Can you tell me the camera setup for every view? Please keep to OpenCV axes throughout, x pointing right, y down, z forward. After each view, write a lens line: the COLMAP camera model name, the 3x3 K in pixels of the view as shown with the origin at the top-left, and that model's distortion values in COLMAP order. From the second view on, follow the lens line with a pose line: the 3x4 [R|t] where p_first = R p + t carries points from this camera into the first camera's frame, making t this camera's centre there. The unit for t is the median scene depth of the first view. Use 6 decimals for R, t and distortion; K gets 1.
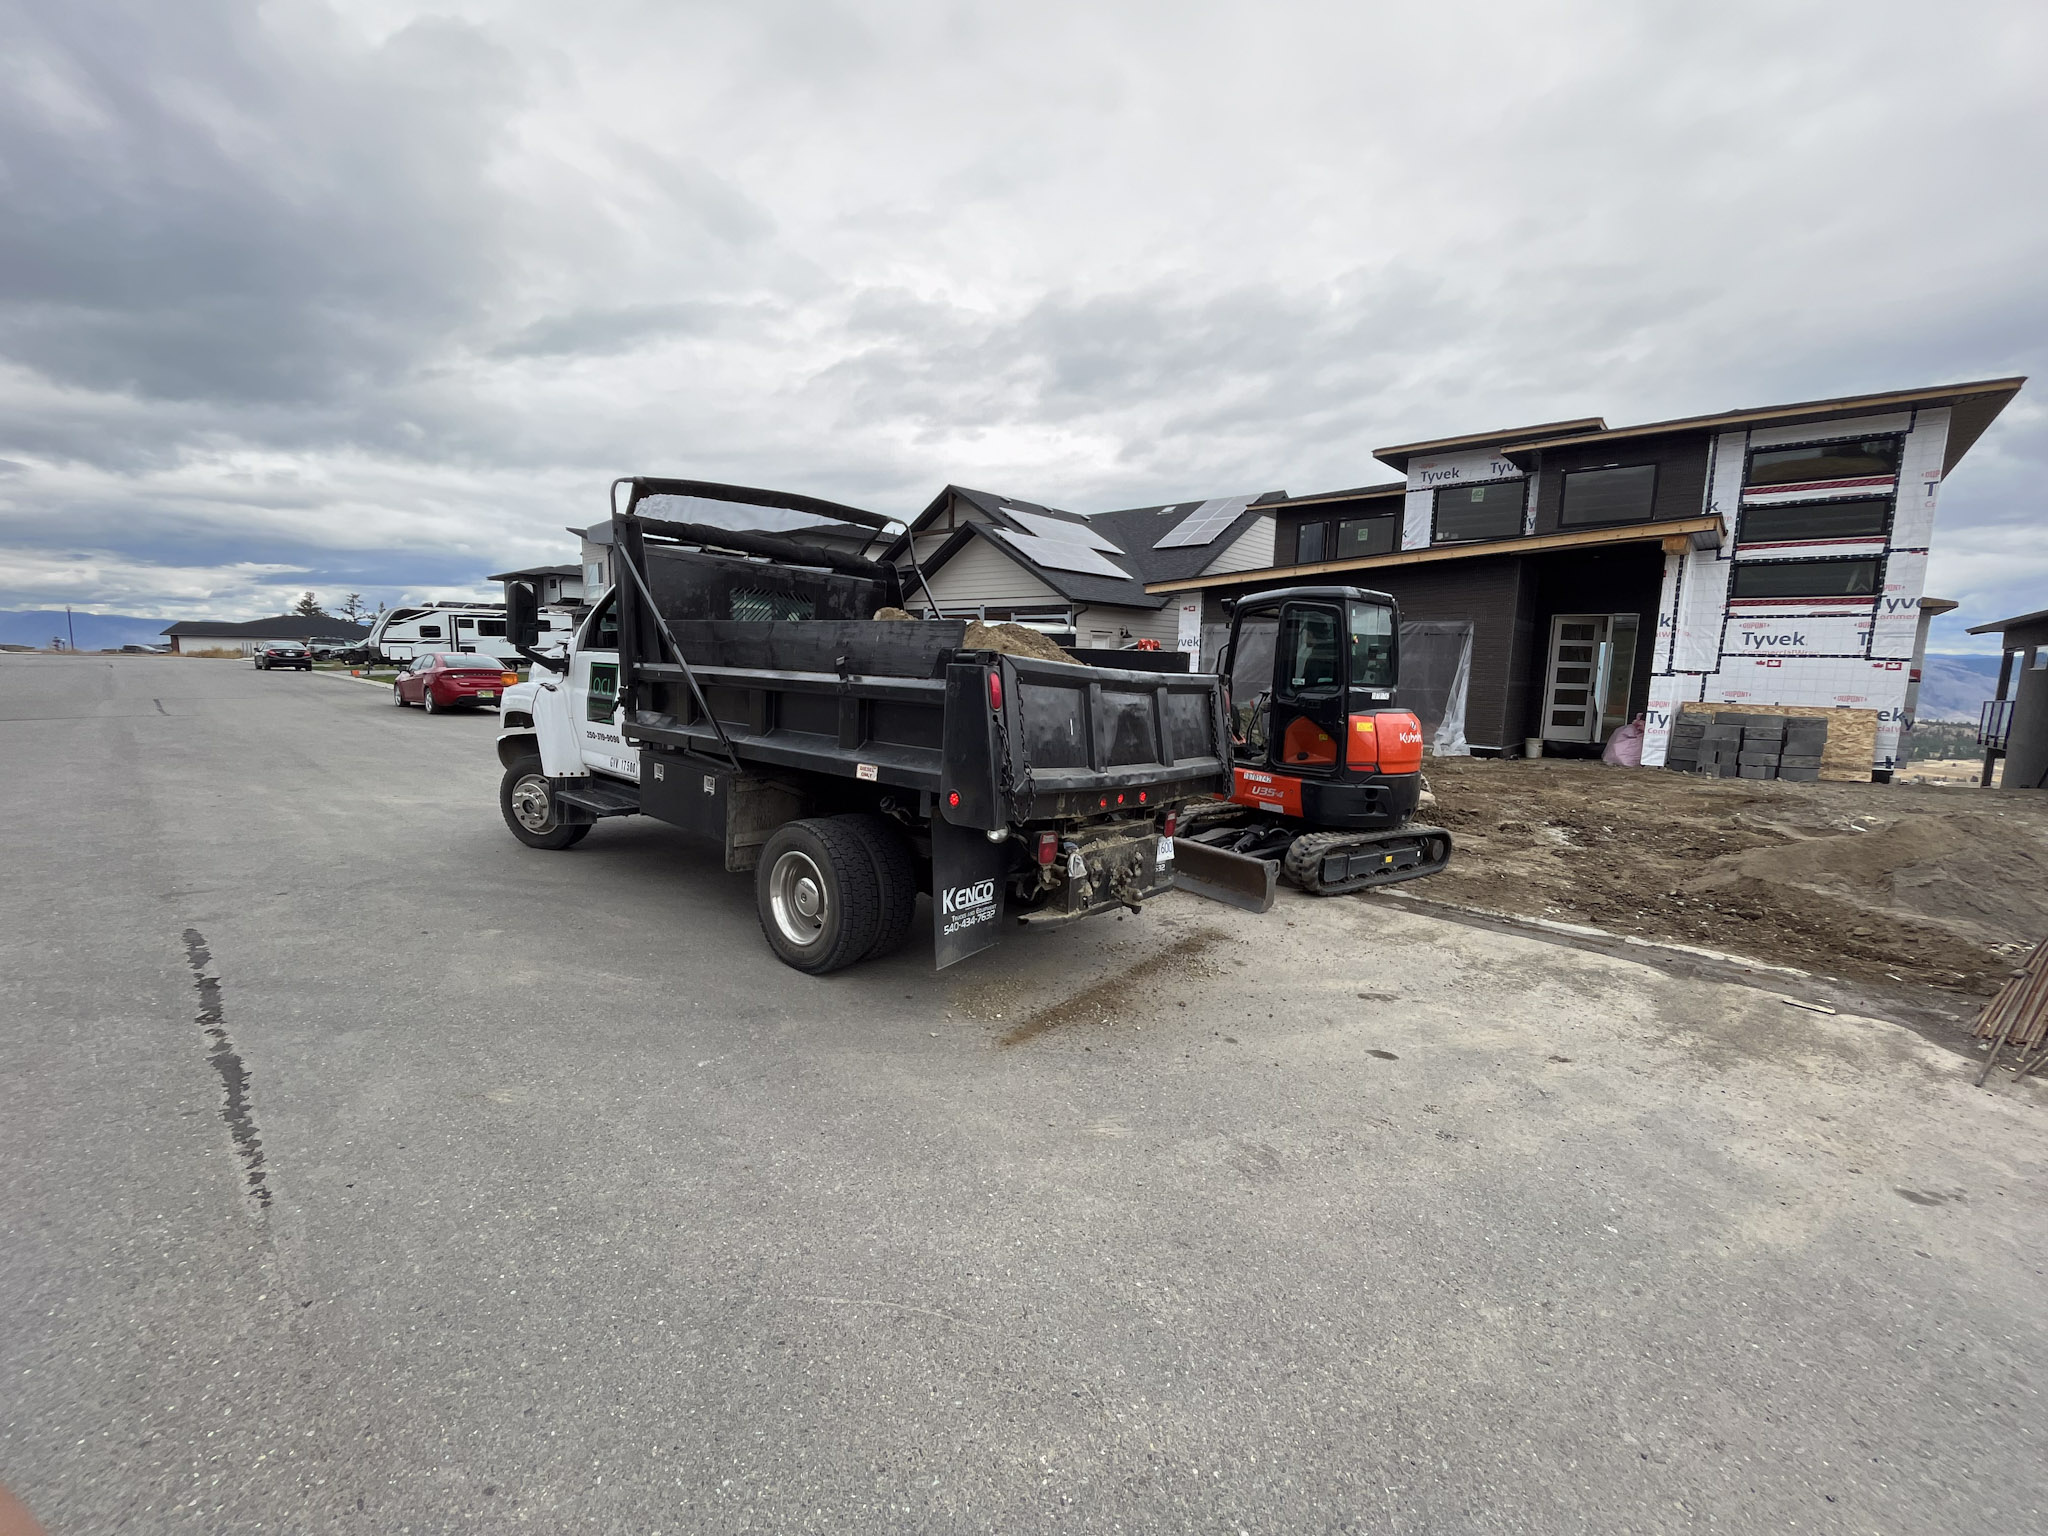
lens RADIAL K [[861.9, 0, 918.4], [0, 861.9, 773.6], [0, 0, 1]] dist [-0.064336, 0.036301]
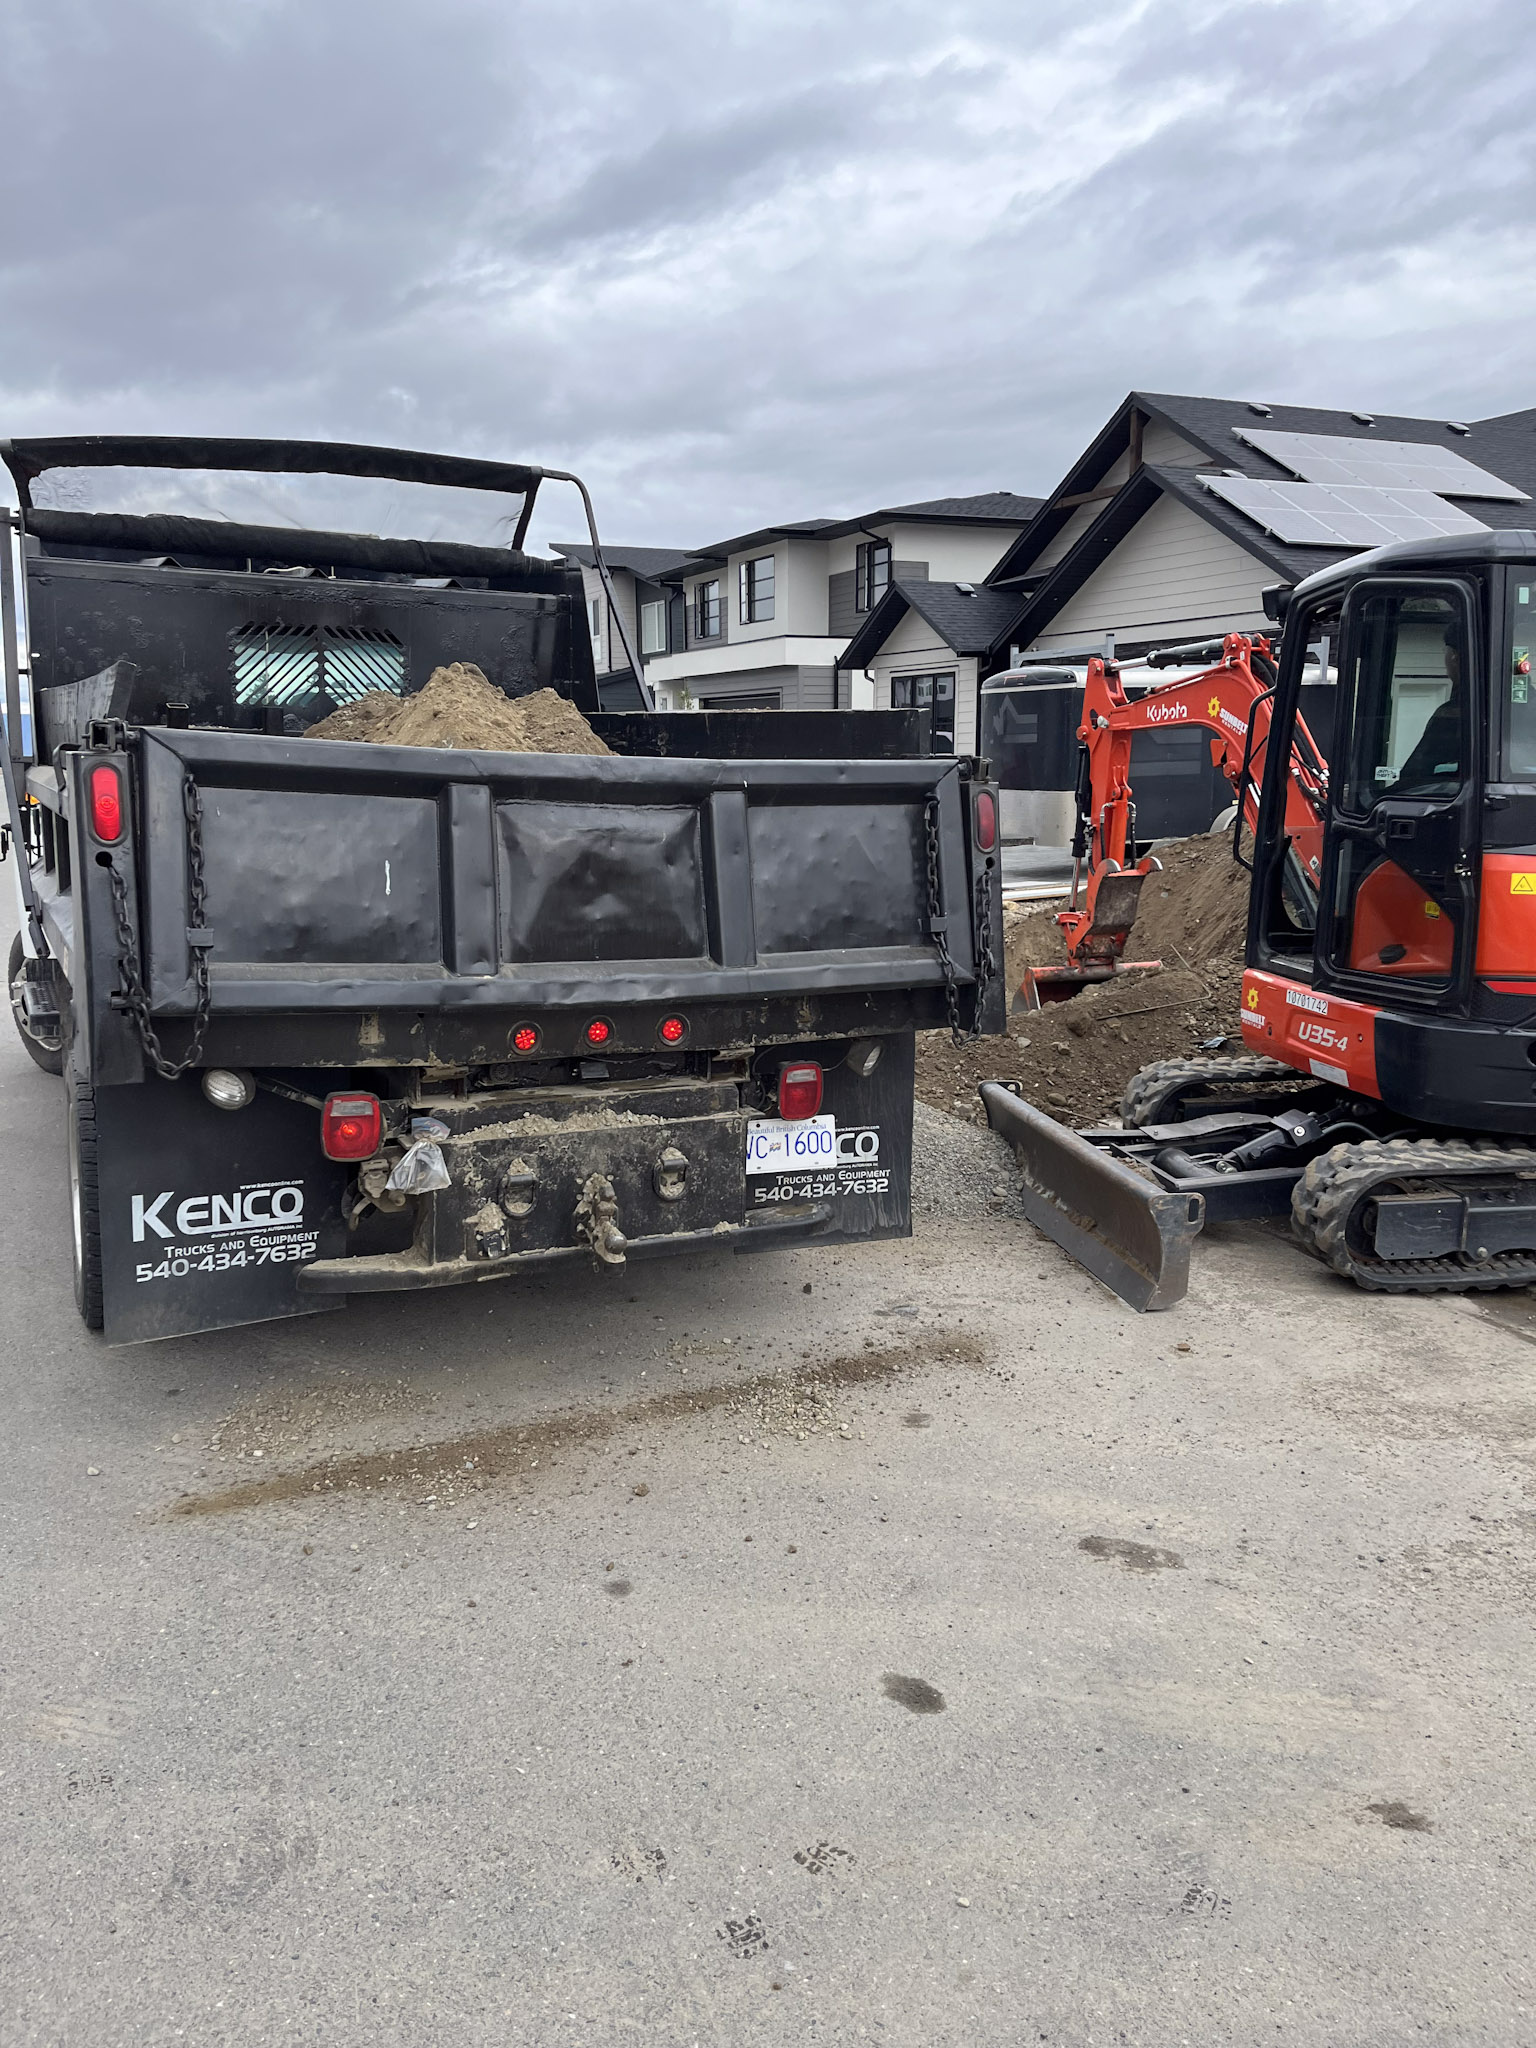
lens RADIAL K [[1565.2, 0, 768.0], [0, 1565.2, 1024.0], [0, 0, 1]] dist [0.073989, -0.078025]
pose [[0.920096, 0.034137, -0.390203, 0.572981], [-0.021862, 0.999118, 0.035857, -0.006627], [0.391083, -0.024461, 0.920030, 0.217595]]
